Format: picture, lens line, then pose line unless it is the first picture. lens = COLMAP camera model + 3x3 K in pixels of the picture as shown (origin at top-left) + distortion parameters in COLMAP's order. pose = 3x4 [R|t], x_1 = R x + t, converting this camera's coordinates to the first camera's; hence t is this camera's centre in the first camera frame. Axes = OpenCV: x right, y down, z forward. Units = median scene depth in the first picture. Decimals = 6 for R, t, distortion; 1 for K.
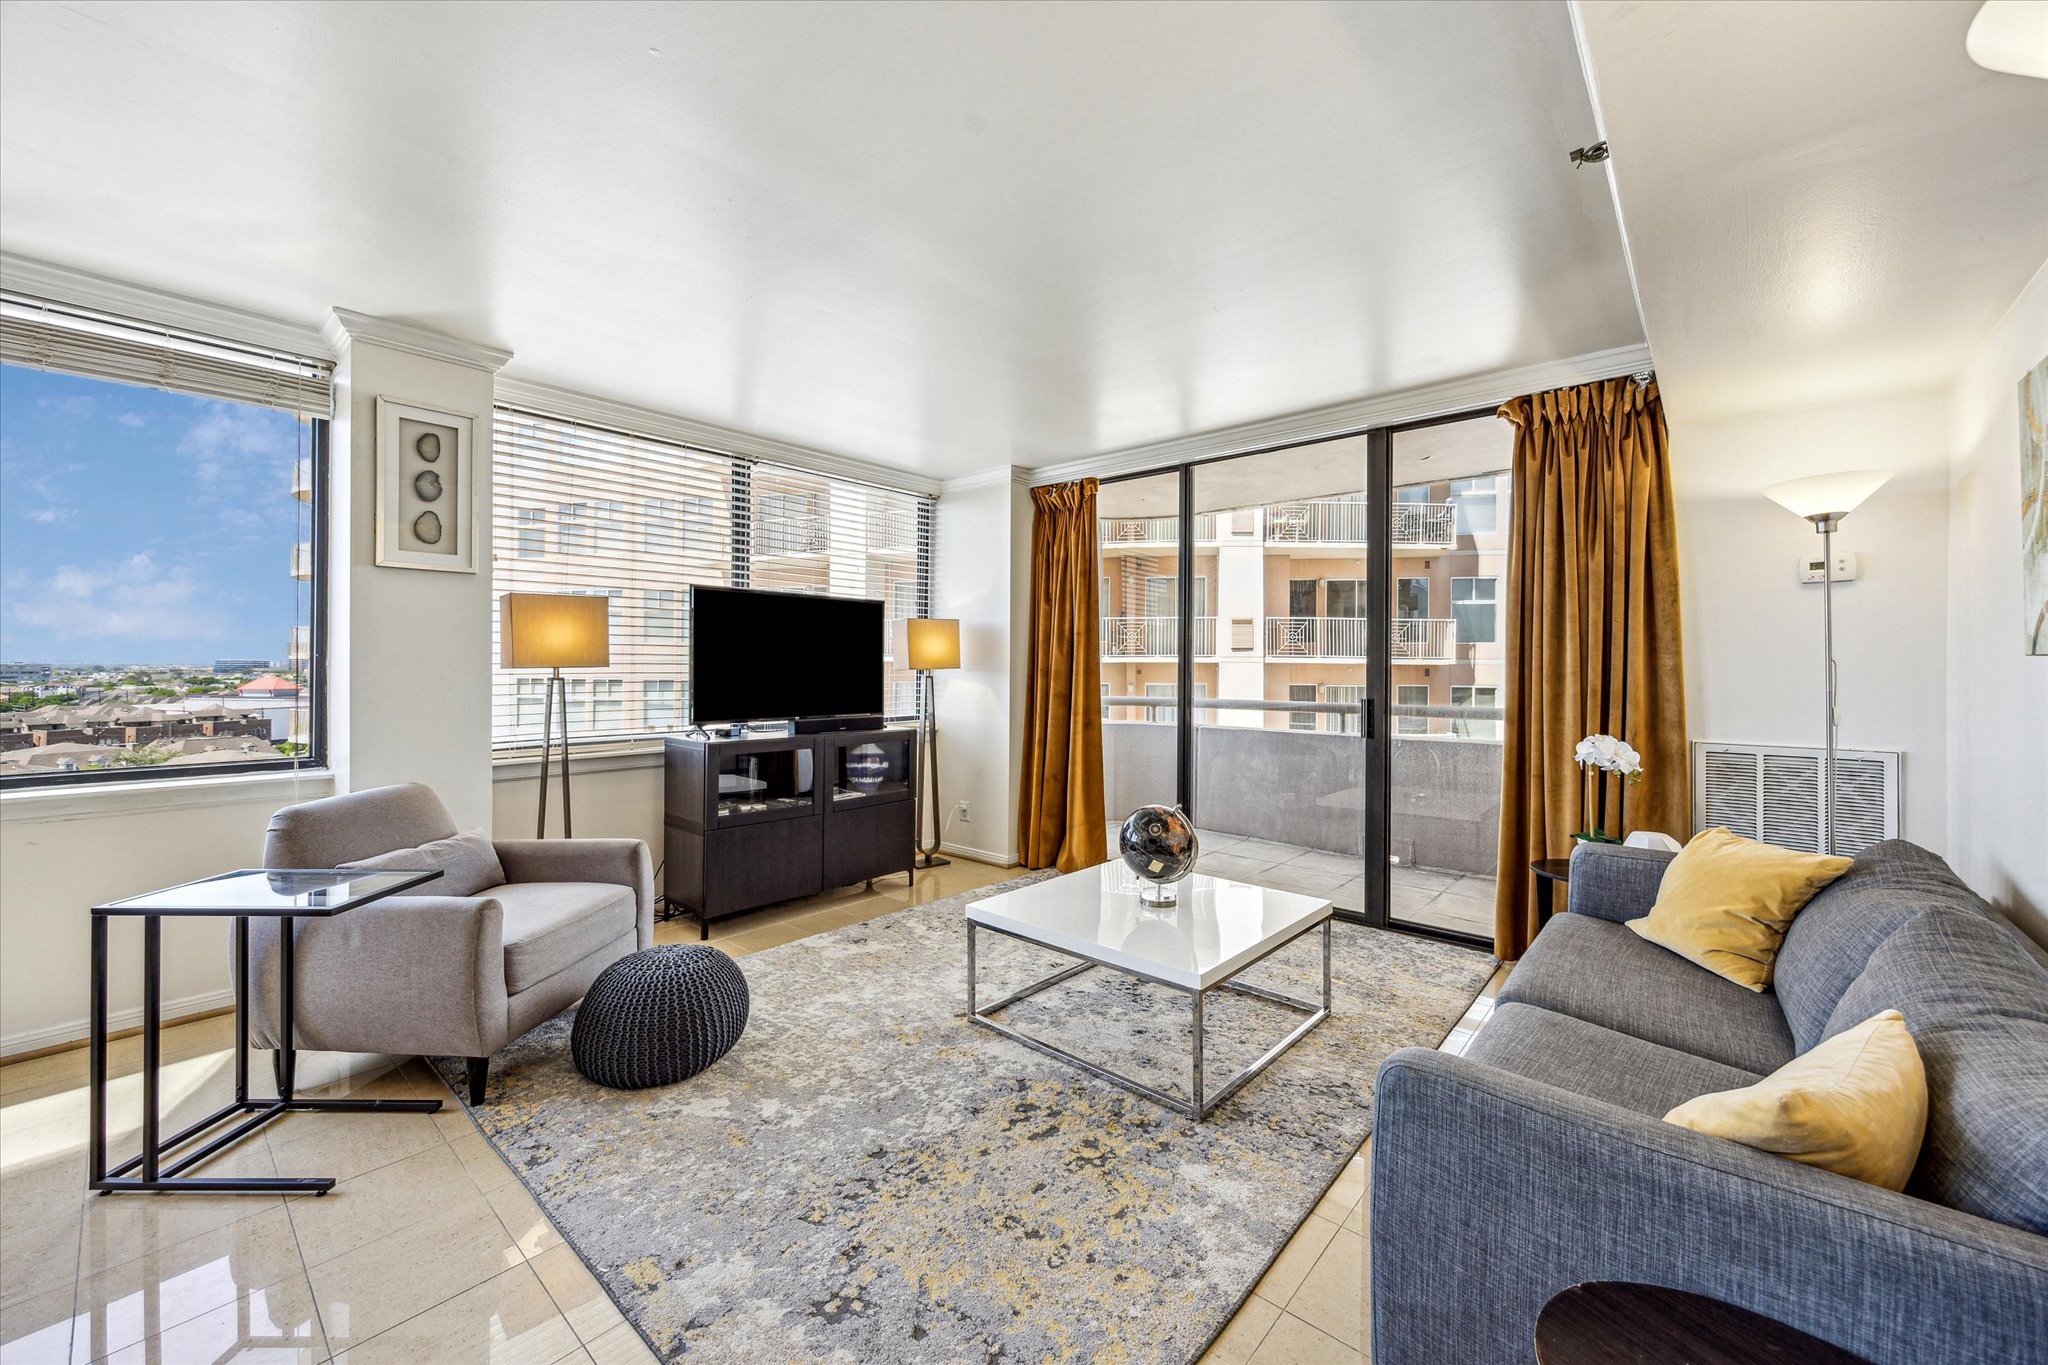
lens RADIAL K [[783.1, 0, 1023.6], [0, 783.1, 669.4], [0, 0, 1]] dist [-0.002133, 0.000621]
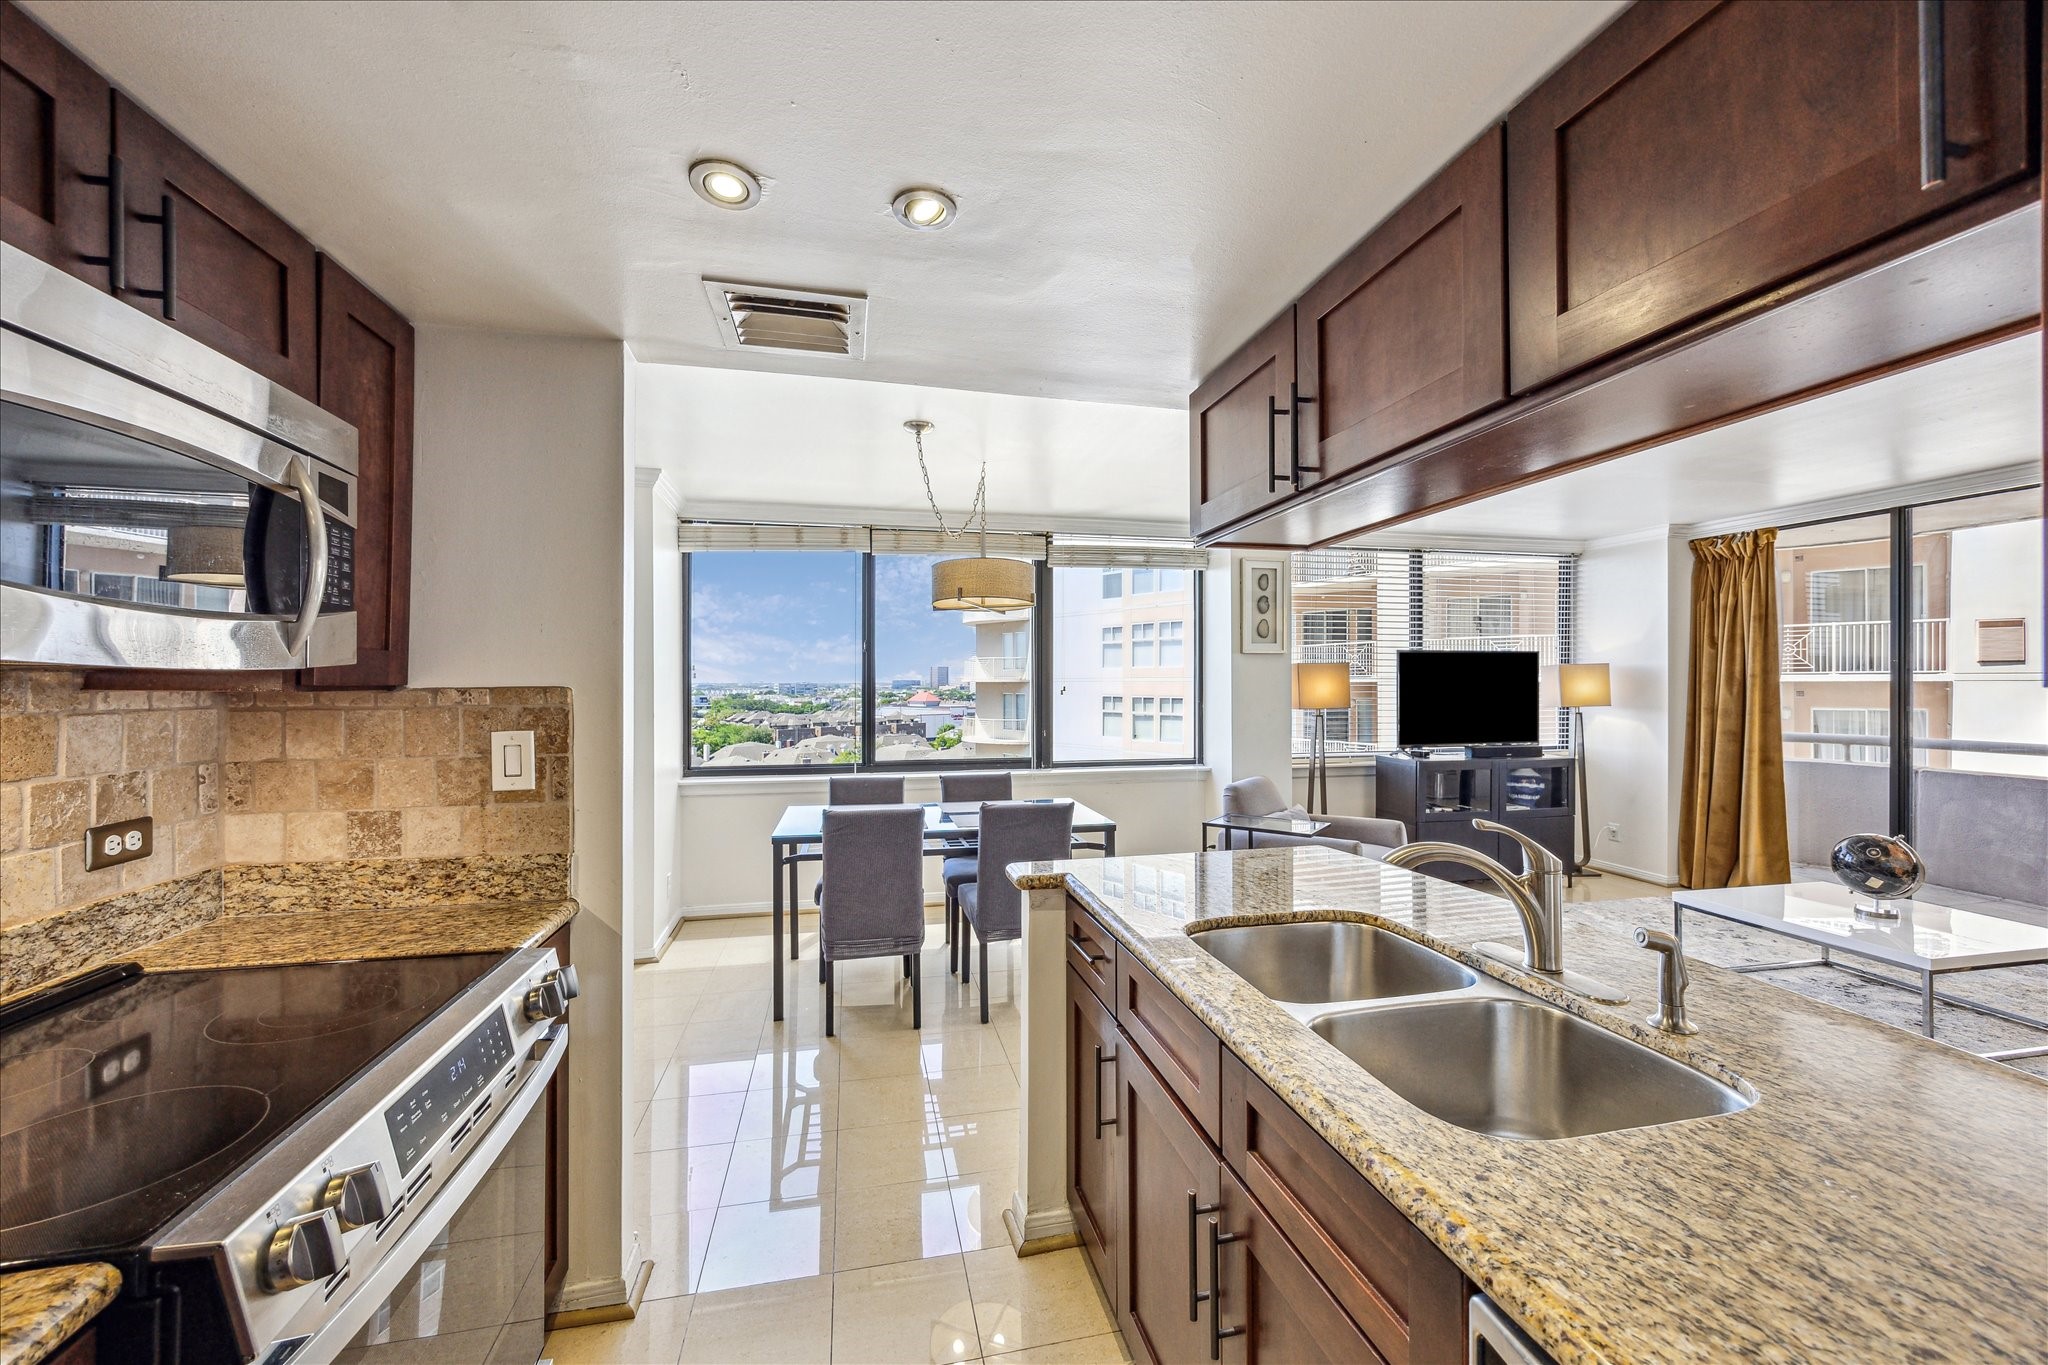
lens RADIAL K [[783.1, 0, 1030.2], [0, 783.1, 681.9], [0, 0, 1]] dist [-0.002133, 0.000621]
pose [[0.811012, -0.006096, -0.584997, -0.129343], [0.003964, 0.999980, -0.004924, -0.043748], [0.585016, 0.001675, 0.811020, -0.536342]]
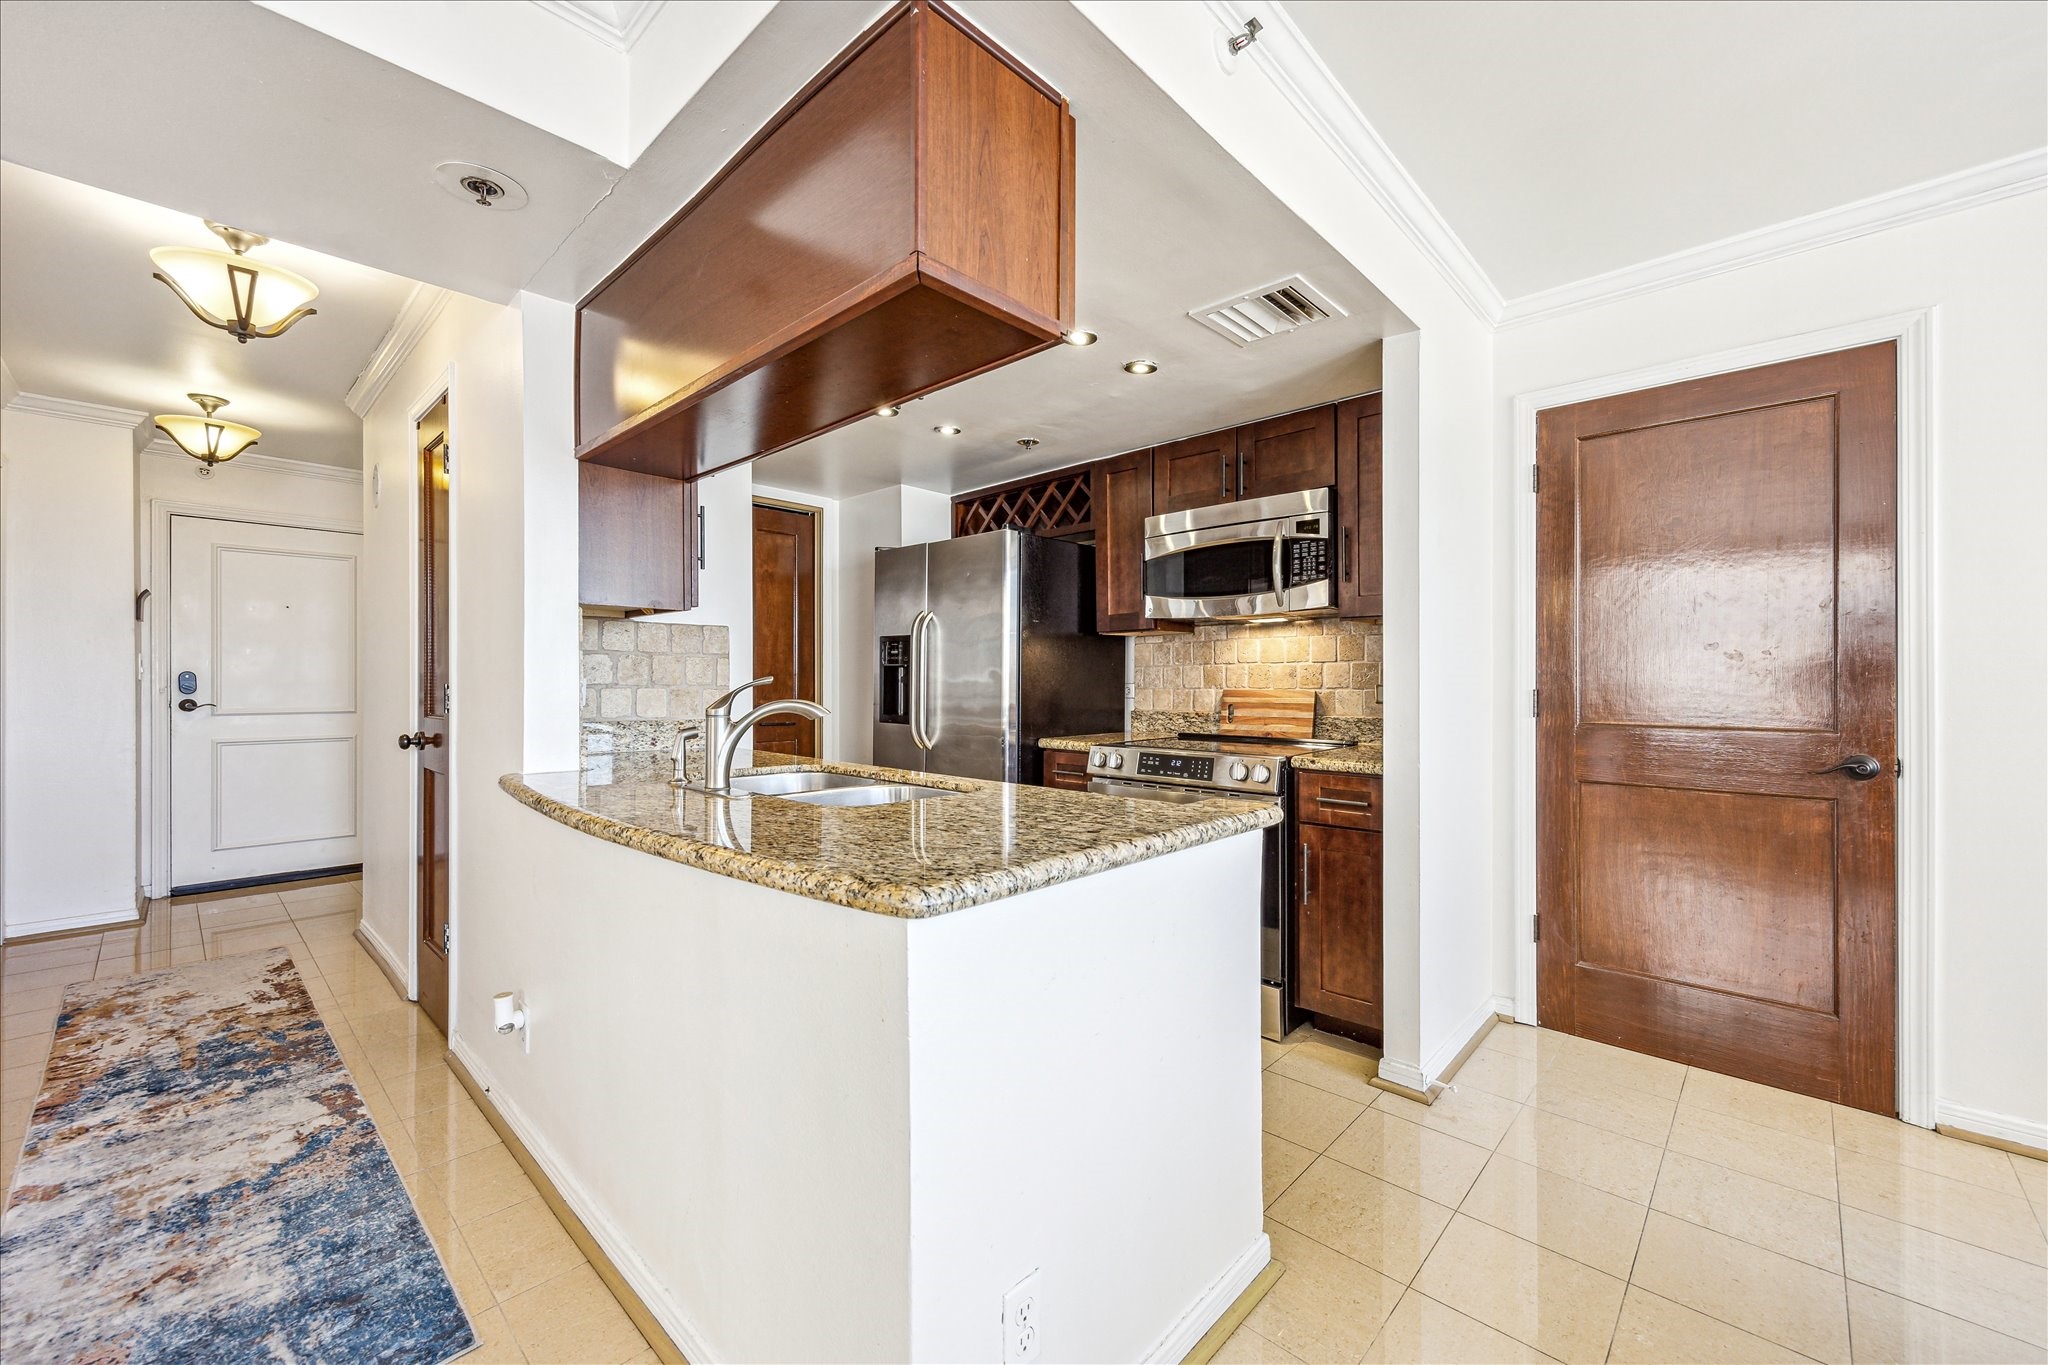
lens RADIAL K [[783.1, 0, 1025.4], [0, 783.1, 674.9], [0, 0, 1]] dist [-0.002133, 0.000621]
pose [[-0.999158, -0.006626, 0.040481, -0.338481], [-0.006866, 0.999960, -0.005799, 0.014281], [-0.040440, -0.006072, -0.999163, 0.293278]]
